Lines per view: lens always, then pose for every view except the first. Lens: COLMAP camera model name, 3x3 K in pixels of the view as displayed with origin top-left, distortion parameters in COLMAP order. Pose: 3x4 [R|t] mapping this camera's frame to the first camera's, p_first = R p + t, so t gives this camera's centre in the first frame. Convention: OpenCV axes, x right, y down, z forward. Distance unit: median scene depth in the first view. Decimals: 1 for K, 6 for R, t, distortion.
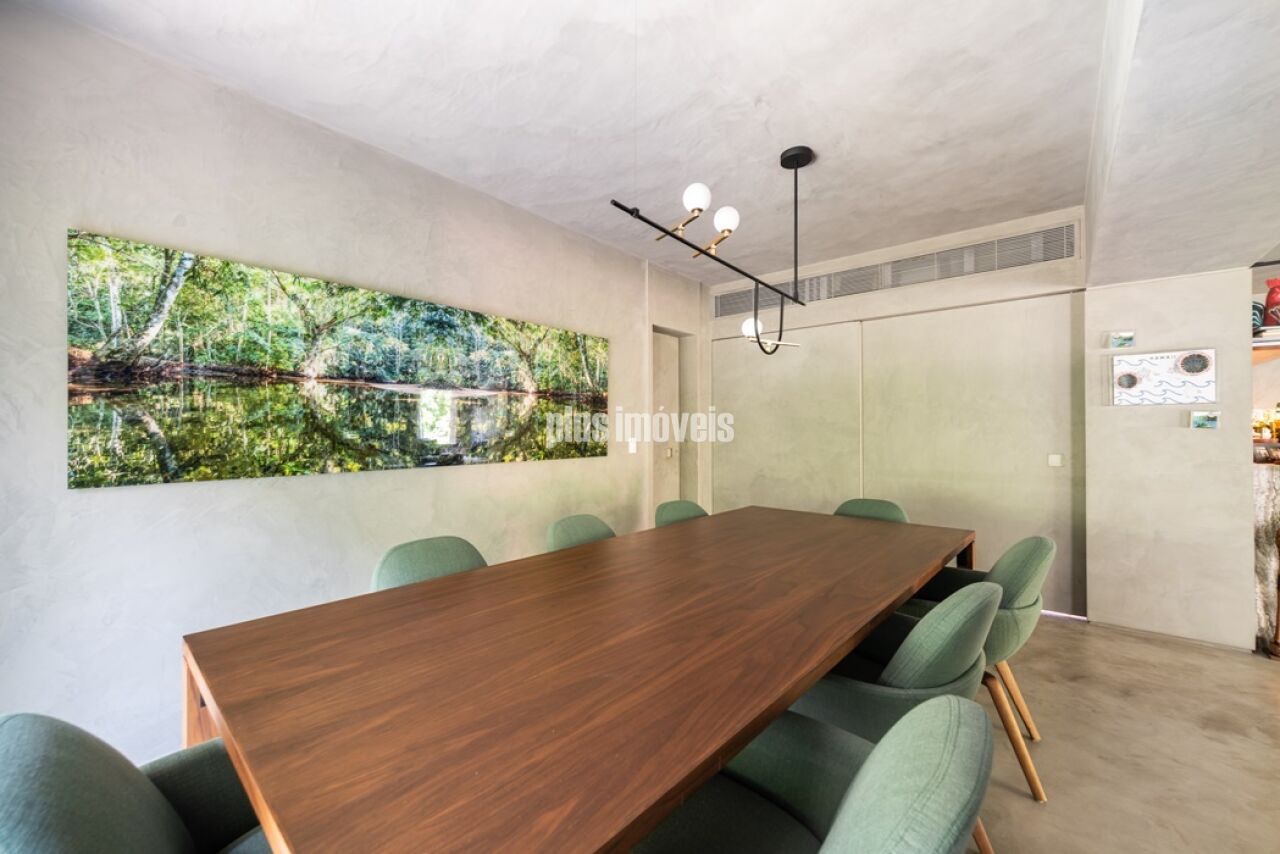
lens RADIAL K [[499.6, 0, 638.5], [0, 499.6, 434.3], [0, 0, 1]] dist [0.008782, -0.001809]
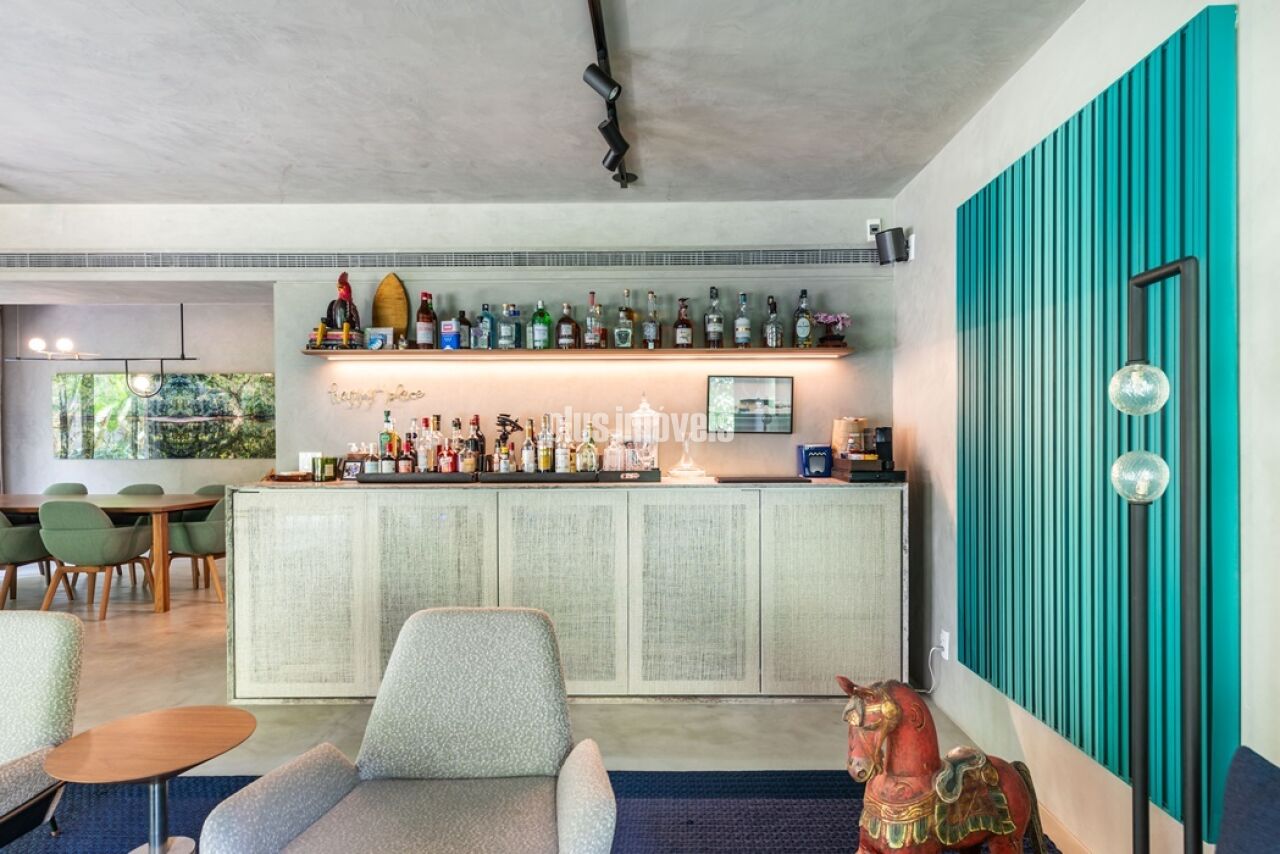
lens RADIAL K [[702.9, 0, 665.1], [0, 702.9, 452.6], [0, 0, 1]] dist [0.015328, -0.007291]
pose [[0.628722, 0.021846, -0.777323, 2.742940], [-0.004604, 0.999692, 0.024372, -0.031611], [0.777616, -0.011745, 0.628630, 0.709507]]
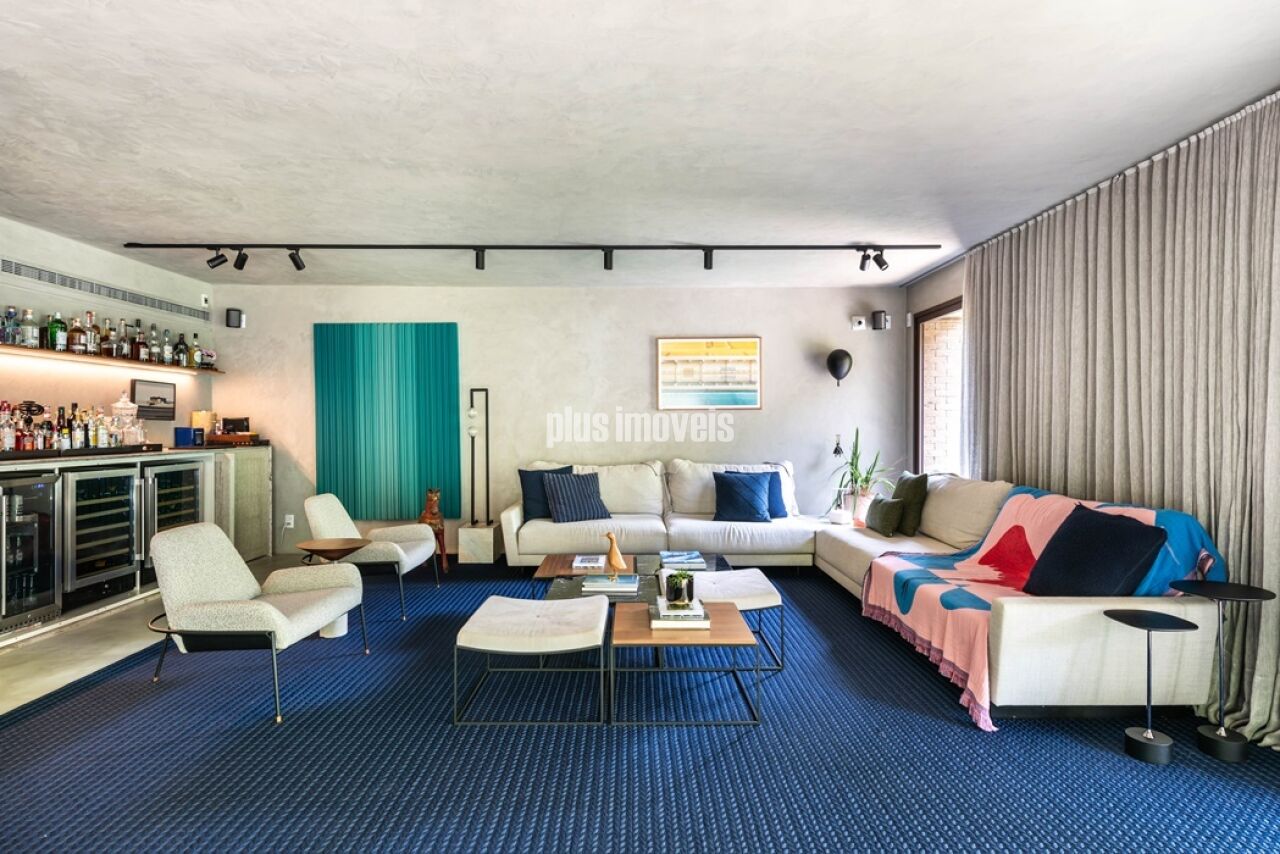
lens RADIAL K [[674.5, 0, 636.3], [0, 674.5, 429.4], [0, 0, 1]] dist [0.018074, -0.007883]
pose [[0.772705, 0.004540, 0.634749, 1.605874], [-0.004412, 0.999989, -0.001782, -0.010632], [-0.634750, -0.001423, 0.772716, -0.738892]]
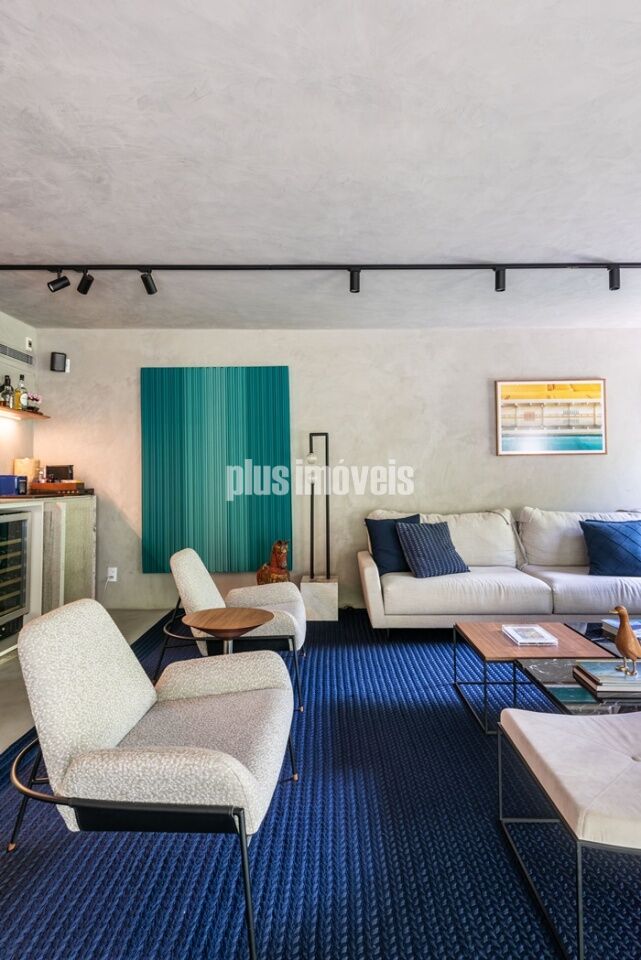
lens RADIAL K [[539.1, 0, 333.1], [0, 539.1, 461.7], [0, 0, 1]] dist [0.018201, -0.002845]
pose [[0.772063, 0.027966, 0.634931, 1.588876], [0.000272, 0.999017, -0.044334, 0.016494], [-0.635546, 0.034402, 0.771296, -0.033661]]
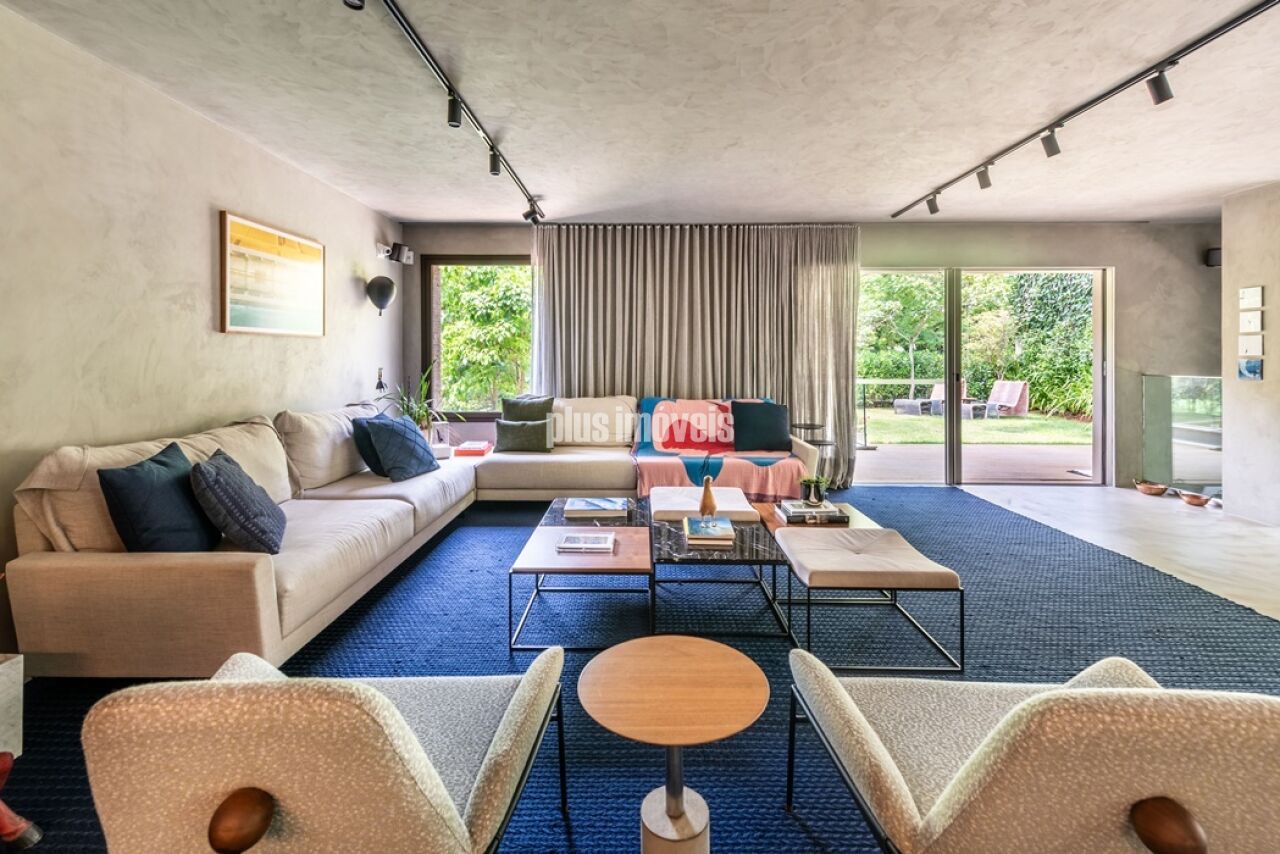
lens RADIAL K [[564.5, 0, 637.1], [0, 564.5, 360.6], [0, 0, 1]] dist [0.011666, -0.002278]
pose [[-0.629270, 0.003921, 0.777177, 1.697161], [0.006240, 0.999981, 0.000008, -0.018413], [-0.777161, 0.004855, -0.629283, 1.045211]]
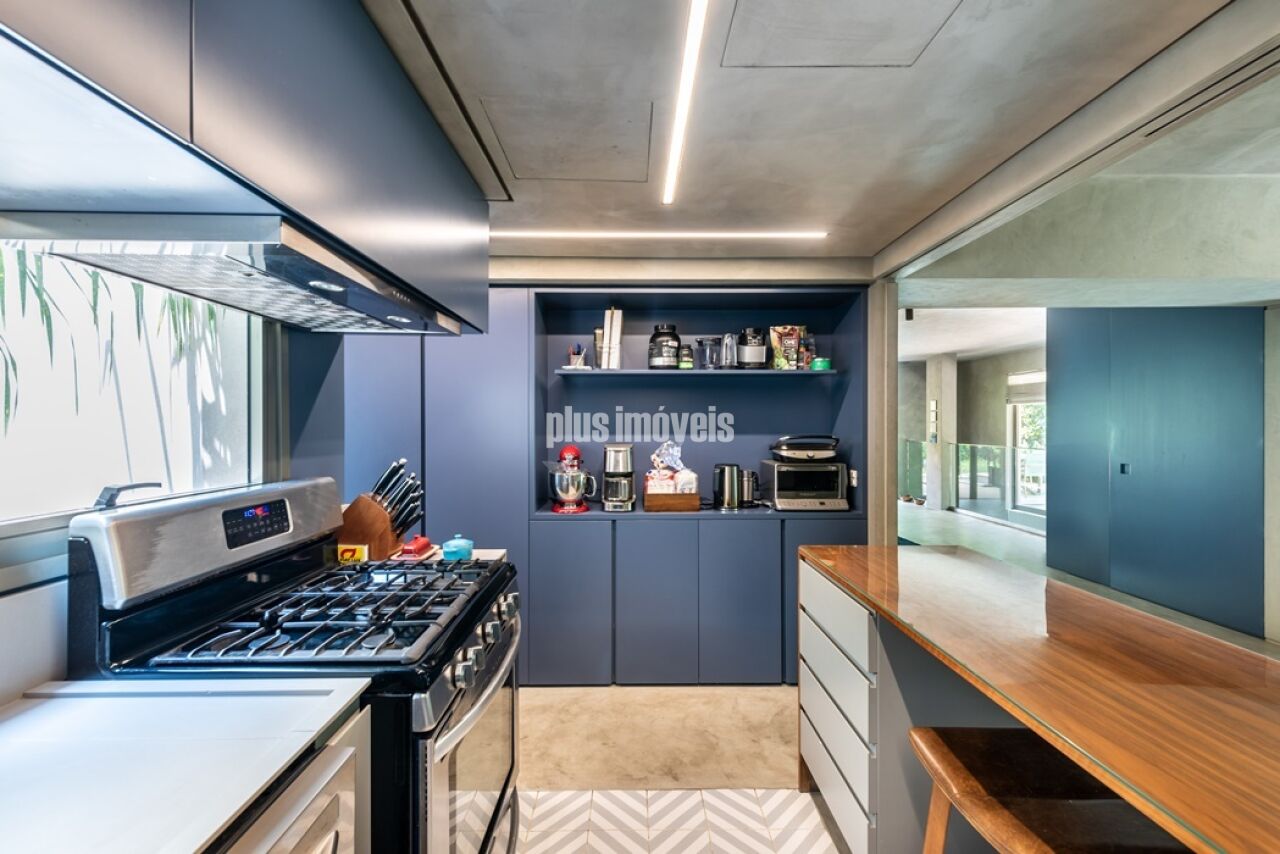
lens RADIAL K [[531.8, 0, 643.1], [0, 531.8, 426.2], [0, 0, 1]] dist [0.001908, -0.000015]
pose [[-0.647396, 0.010107, 0.762087, 0.562273], [0.011633, 0.999927, -0.003379, -0.067998], [-0.762065, 0.006677, -0.647466, 2.102119]]
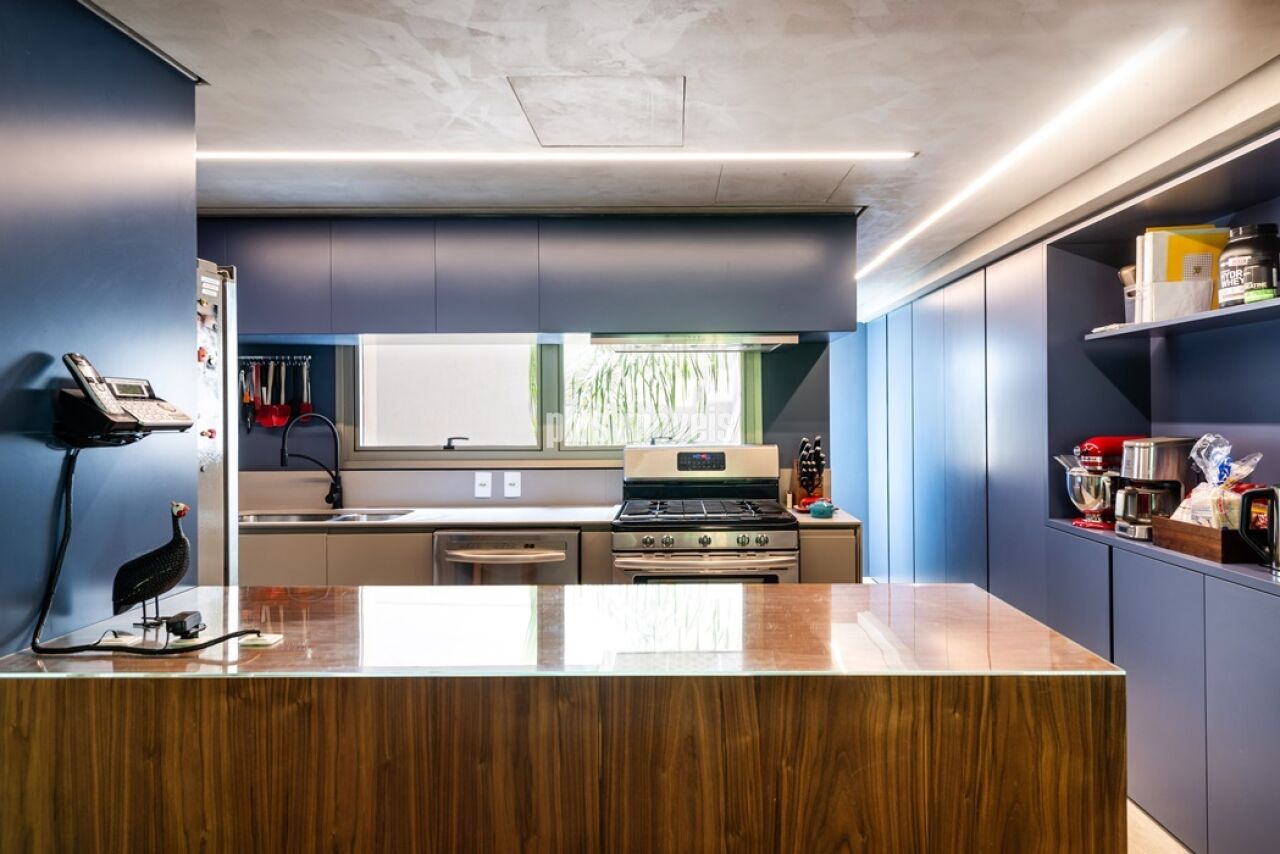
lens RADIAL K [[693.5, 0, 671.7], [0, 693.5, 411.4], [0, 0, 1]] dist [0.015198, -0.000327]
pose [[0.777389, 0.007311, 0.628978, 0.352086], [0.001578, 0.999907, -0.013574, -0.058457], [-0.629019, 0.011545, 0.777305, 1.160005]]
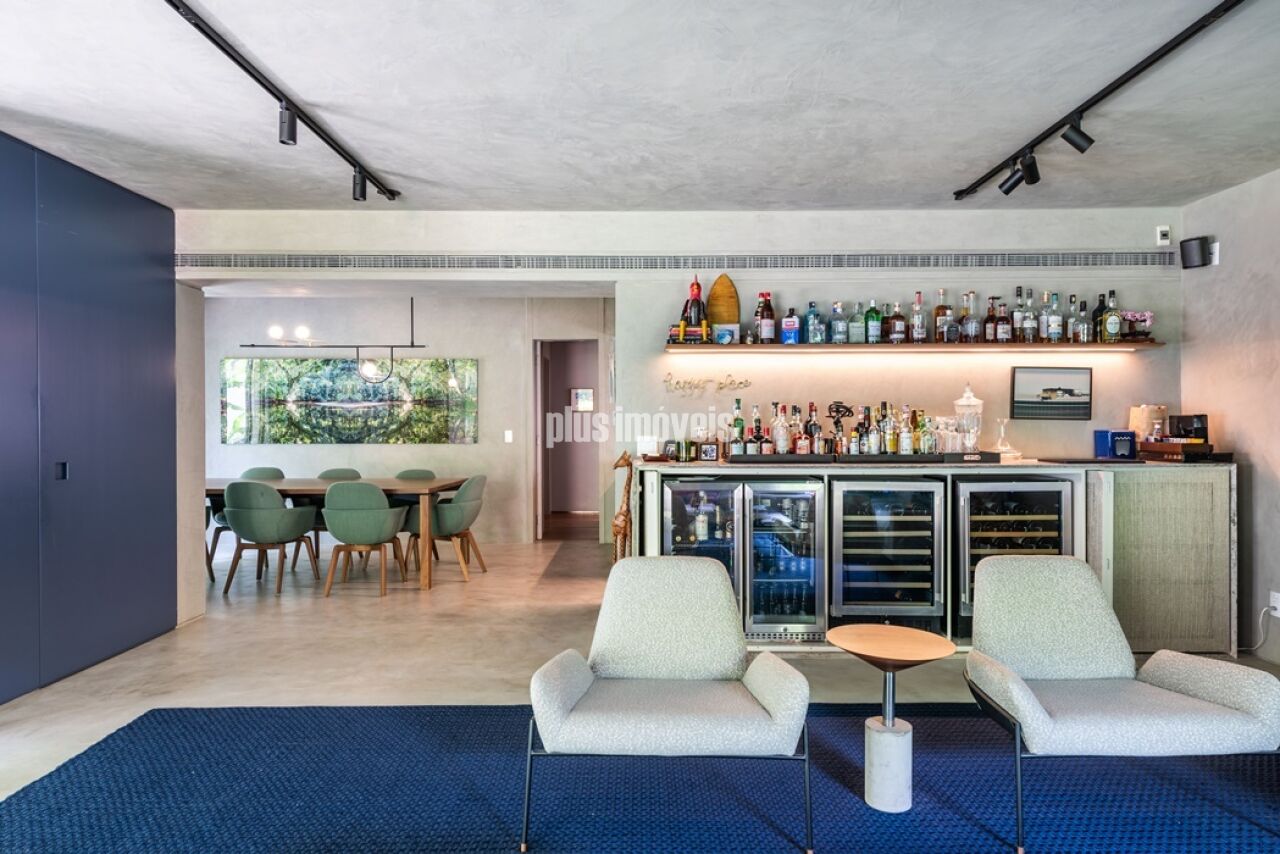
lens RADIAL K [[796.7, 0, 643.1], [0, 796.7, 428.0], [0, 0, 1]] dist [0.019627, -0.013077]
pose [[0.634022, 0.010682, -0.773241, 2.550304], [-0.006366, 0.999943, 0.008593, -0.027582], [0.773289, -0.000526, 0.634054, -0.060855]]
